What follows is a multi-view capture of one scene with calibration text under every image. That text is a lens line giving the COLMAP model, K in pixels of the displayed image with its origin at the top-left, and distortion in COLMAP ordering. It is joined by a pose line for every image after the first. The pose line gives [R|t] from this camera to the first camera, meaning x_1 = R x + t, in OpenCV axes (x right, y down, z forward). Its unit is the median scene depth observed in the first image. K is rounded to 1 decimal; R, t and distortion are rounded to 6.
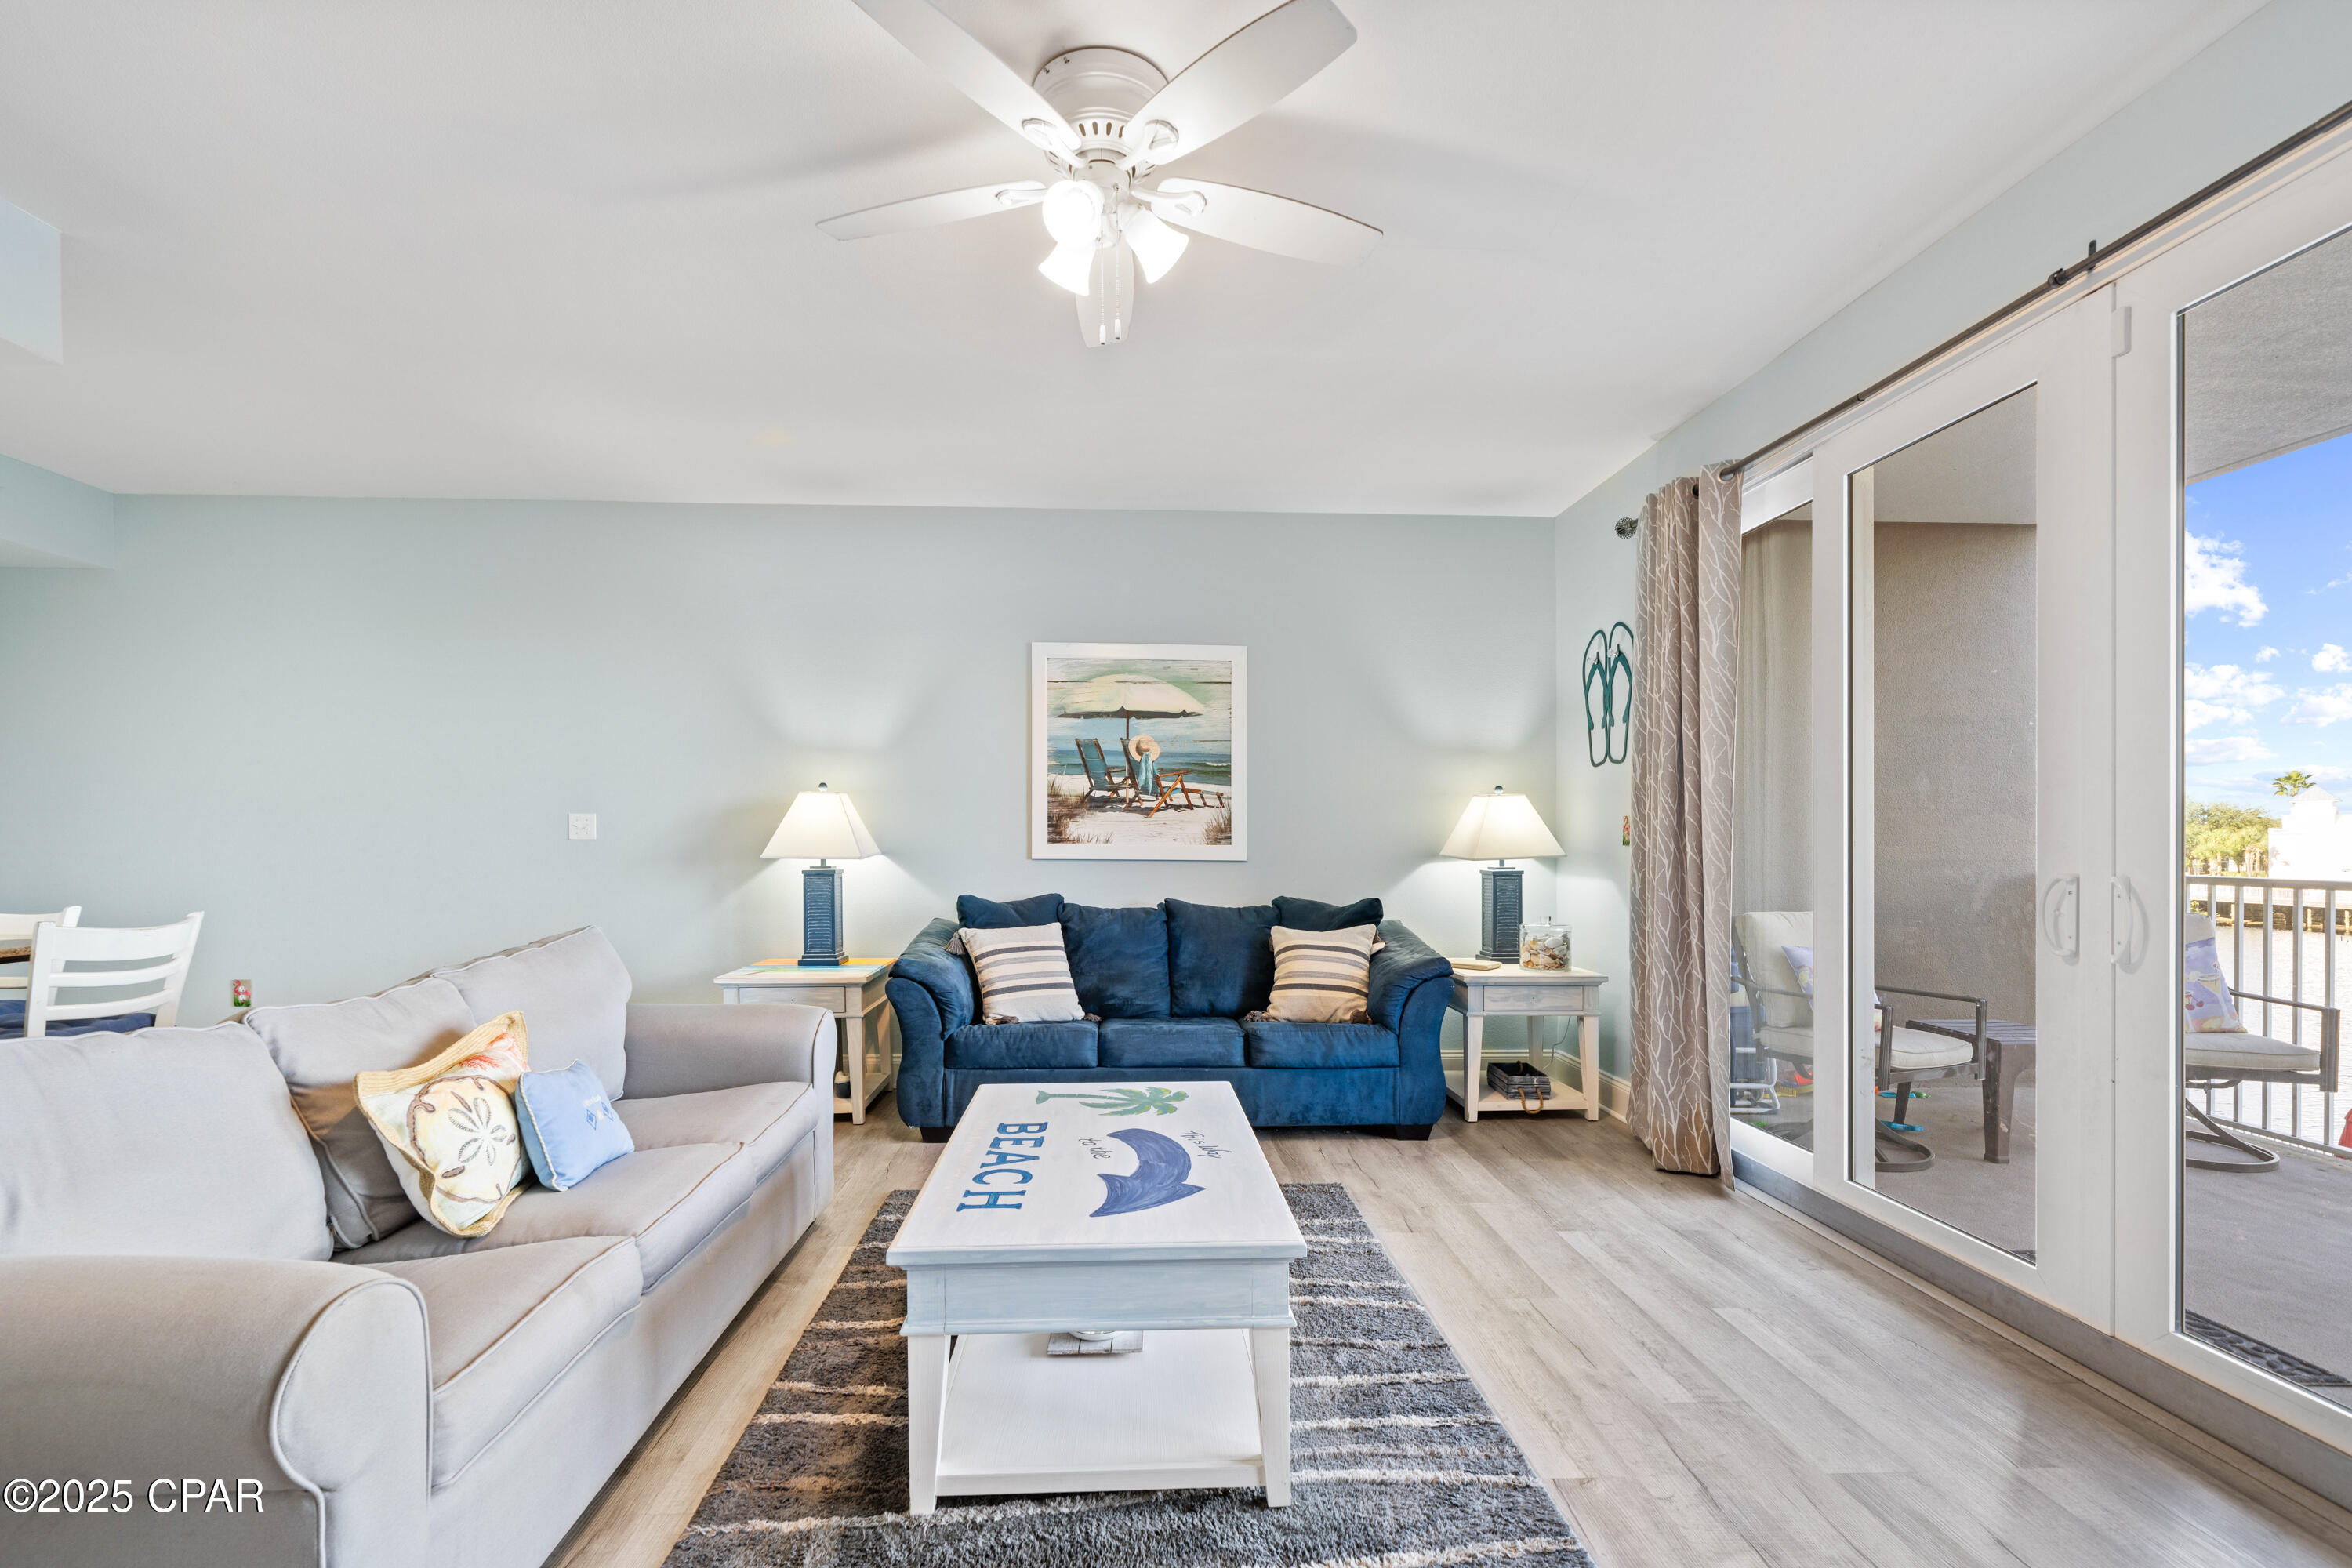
lens RADIAL K [[1060.3, 0, 1163.0], [0, 1060.3, 843.2], [0, 0, 1]] dist [-0.002539, -0.000697]
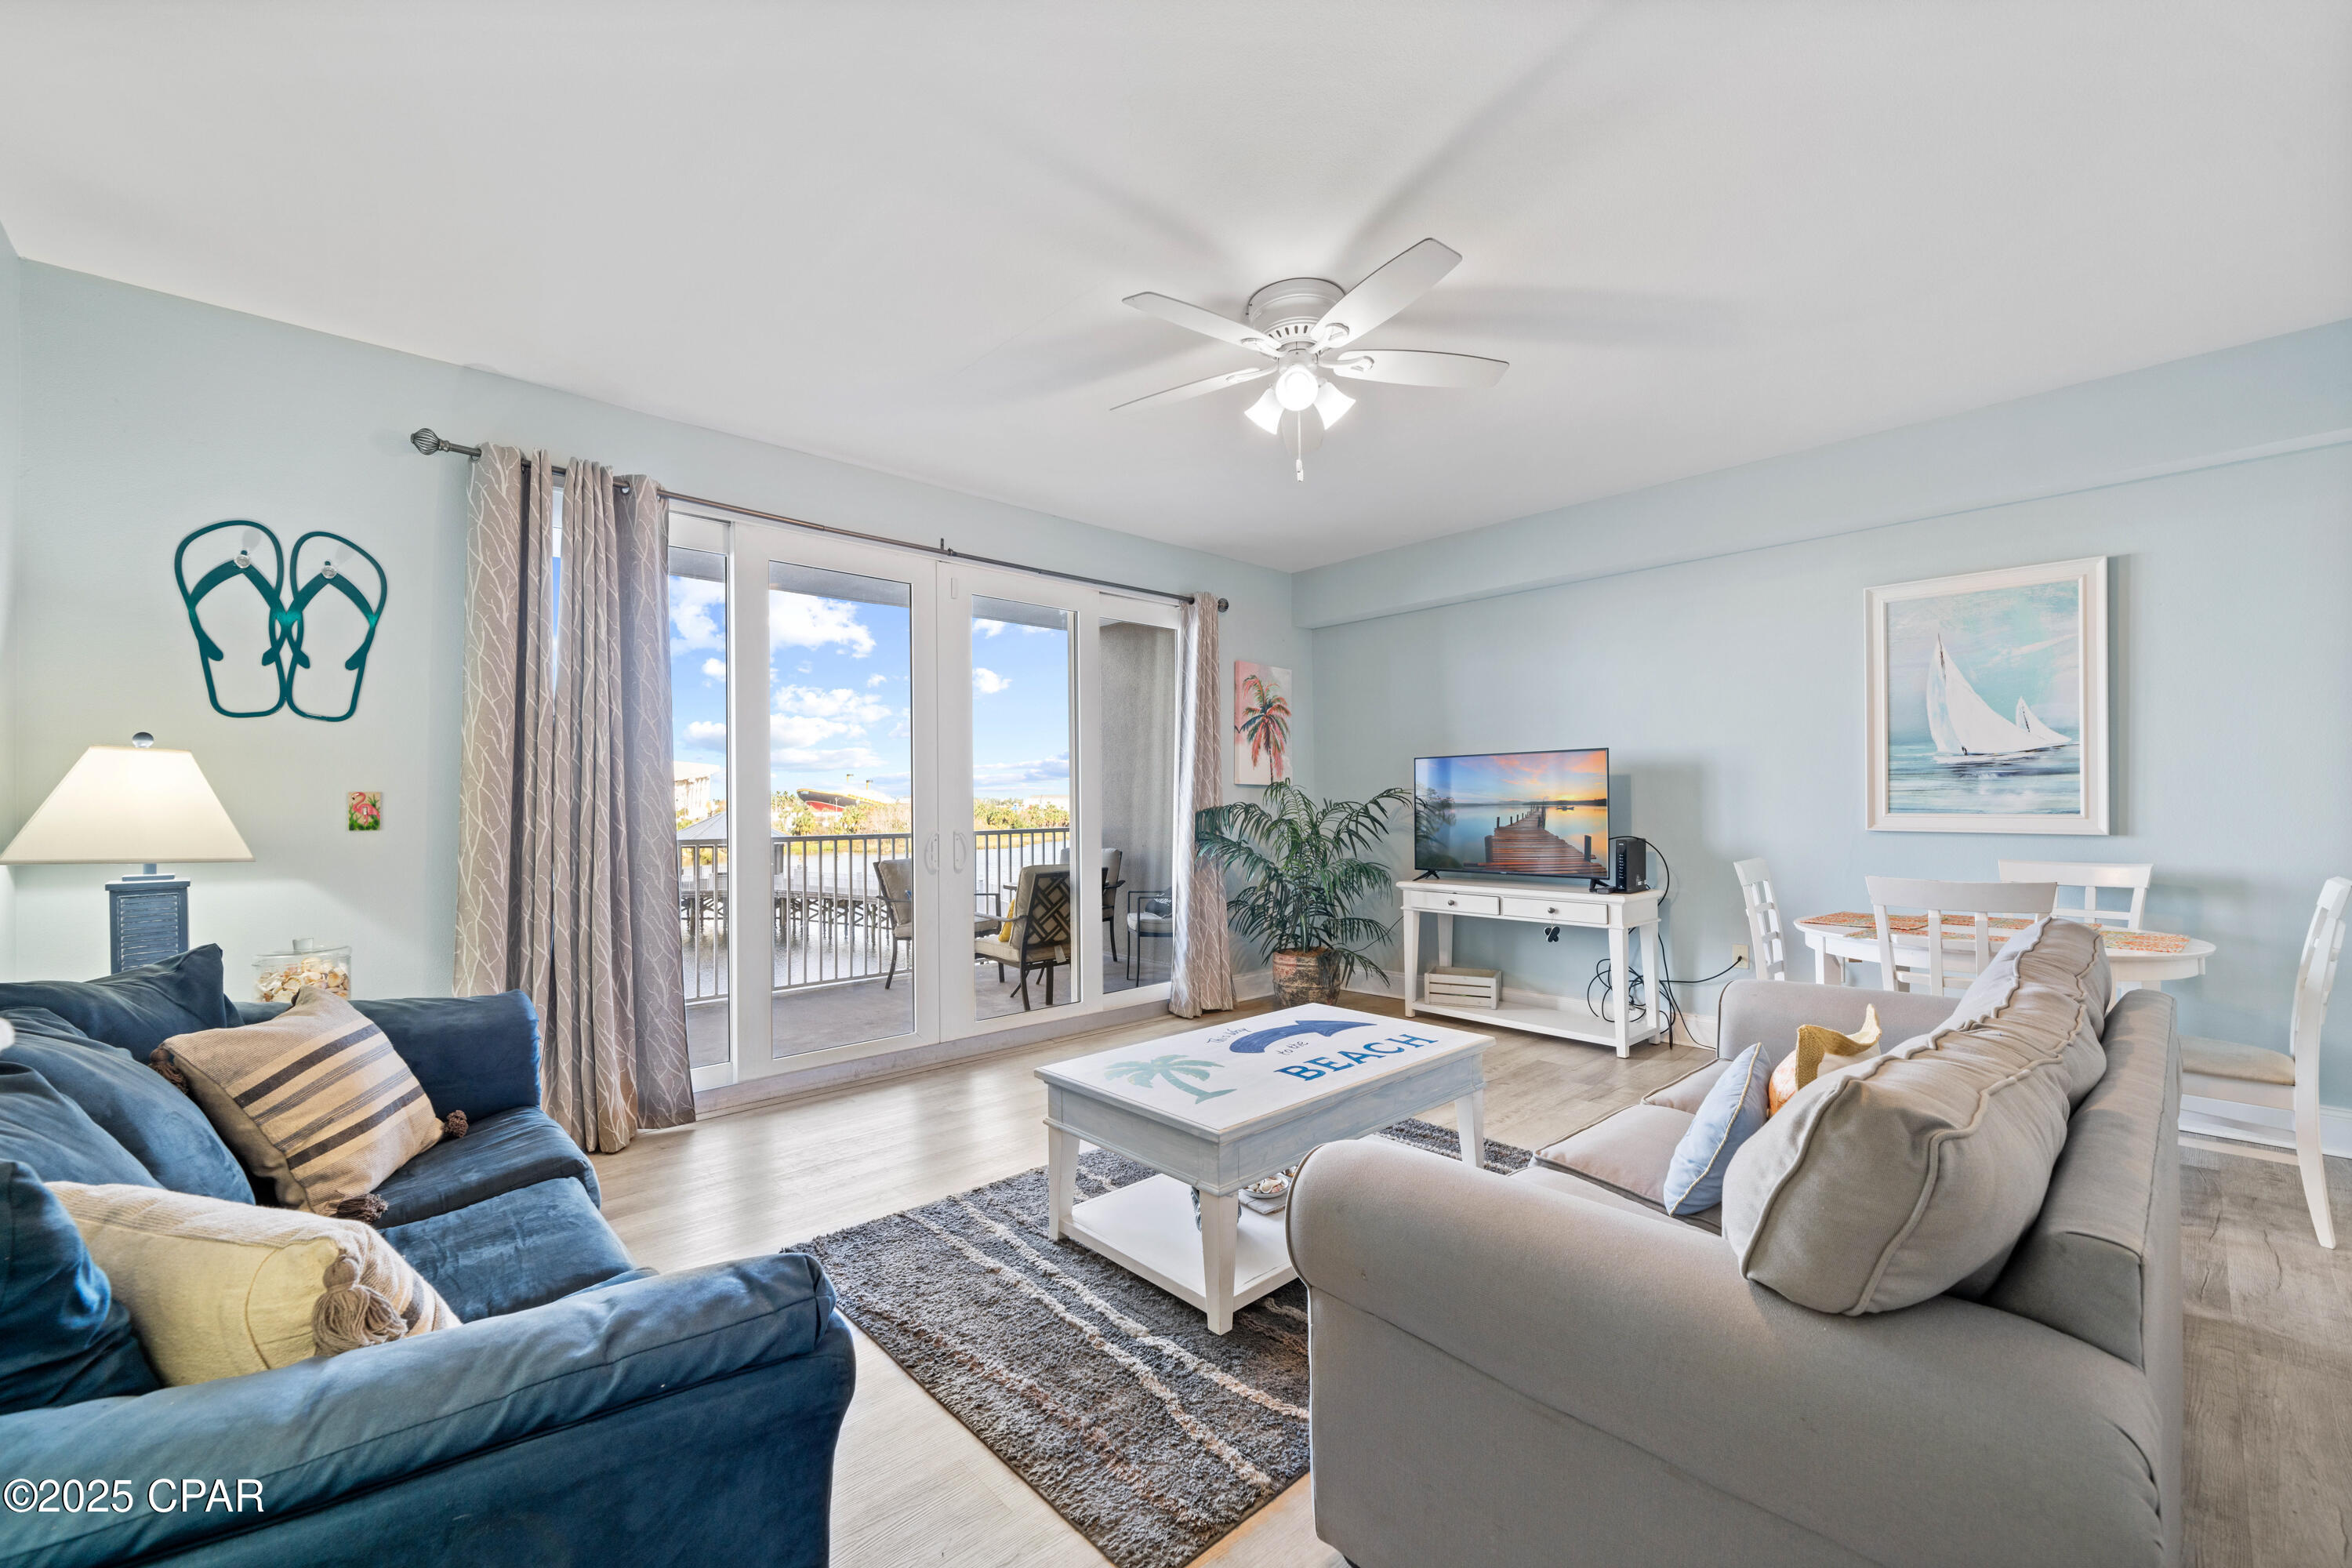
lens RADIAL K [[934.9, 0, 1165.3], [0, 934.9, 803.9], [0, 0, 1]] dist [-0.001568, -0.000466]
pose [[-0.638355, 0.012315, 0.769643, -0.825794], [0.015782, 0.999871, -0.002909, -0.014568], [-0.769580, 0.010290, -0.638467, 1.783989]]
